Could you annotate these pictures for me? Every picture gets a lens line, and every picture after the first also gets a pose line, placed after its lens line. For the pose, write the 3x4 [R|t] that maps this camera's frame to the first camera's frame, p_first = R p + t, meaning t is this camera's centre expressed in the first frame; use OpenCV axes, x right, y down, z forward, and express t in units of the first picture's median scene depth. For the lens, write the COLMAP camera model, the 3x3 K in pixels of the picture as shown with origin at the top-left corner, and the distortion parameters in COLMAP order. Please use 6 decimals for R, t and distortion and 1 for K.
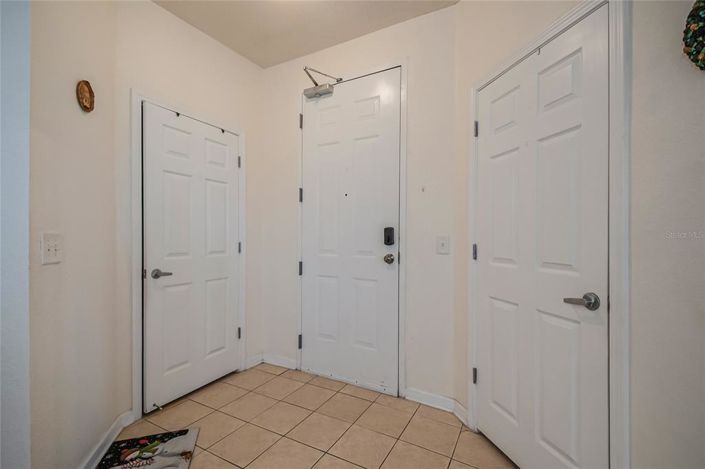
lens RADIAL K [[308.1, 0, 352.5], [0, 308.1, 234.5], [0, 0, 1]] dist [0.021009, -0.000082]
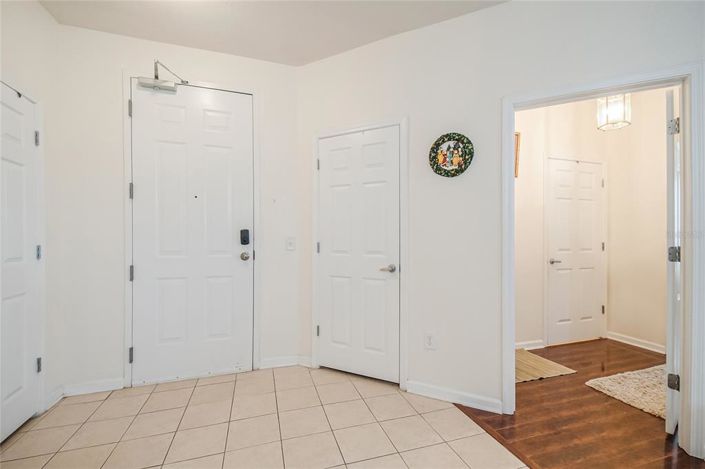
lens RADIAL K [[306.5, 0, 353.0], [0, 306.5, 235.9], [0, 0, 1]] dist [-0.000830, -0.000172]
pose [[0.673690, 0.001536, 0.739013, -0.465794], [-0.001871, 0.999998, -0.000372, 0.001089], [-0.739012, -0.001132, 0.673691, -0.086905]]
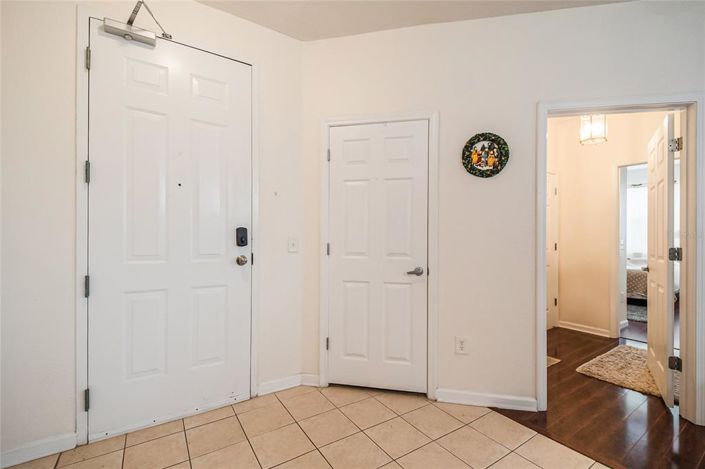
lens RADIAL K [[305.4, 0, 352.5], [0, 305.4, 234.5], [0, 0, 1]] dist [-0.010039, -0.000223]
pose [[0.455585, 0.009198, 0.890145, -0.570276], [-0.008221, 0.999947, -0.006125, 0.000896], [-0.890154, -0.004528, 0.455636, 0.264005]]
